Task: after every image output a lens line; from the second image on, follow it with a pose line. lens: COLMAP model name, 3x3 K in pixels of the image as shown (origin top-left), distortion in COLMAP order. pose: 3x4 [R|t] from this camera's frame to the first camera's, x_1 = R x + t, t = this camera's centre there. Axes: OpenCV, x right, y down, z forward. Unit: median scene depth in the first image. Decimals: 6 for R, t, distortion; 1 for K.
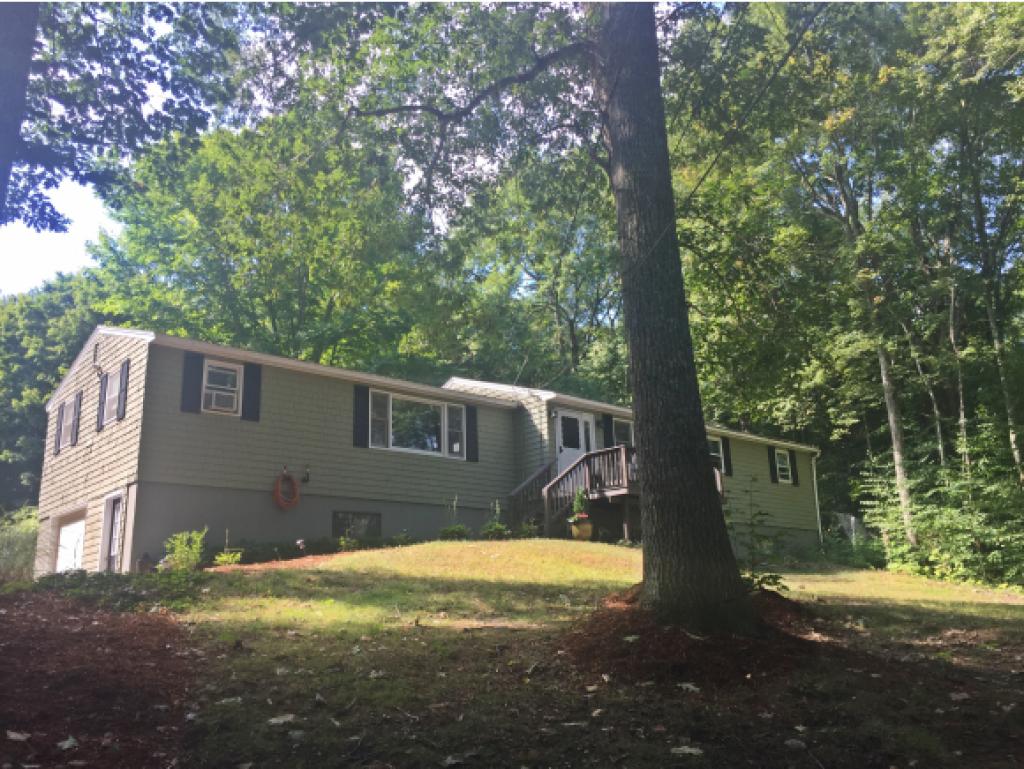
lens RADIAL K [[888.3, 0, 510.8], [0, 888.3, 381.7], [0, 0, 1]] dist [0.061402, 0.004627]
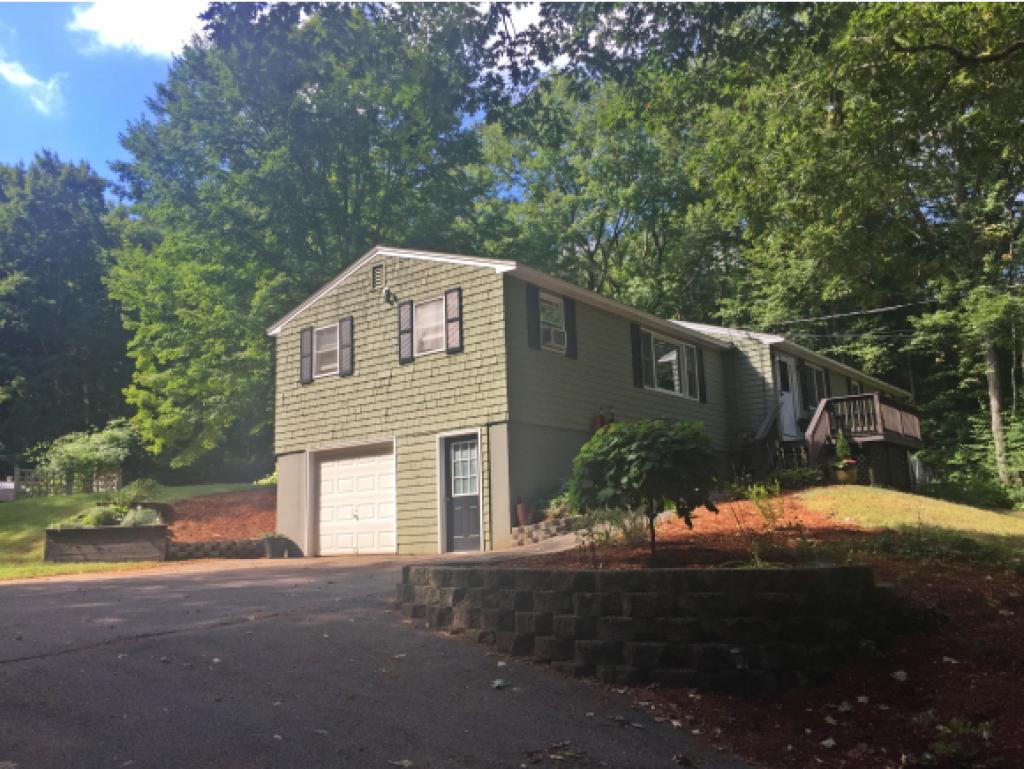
lens RADIAL K [[888.3, 0, 512.5], [0, 888.3, 386.3], [0, 0, 1]] dist [0.061402, 0.004627]
pose [[0.981495, 0.030421, 0.189055, -0.478164], [-0.047479, 0.995132, 0.086361, -0.004976], [-0.185507, -0.093739, 0.978162, 0.072061]]
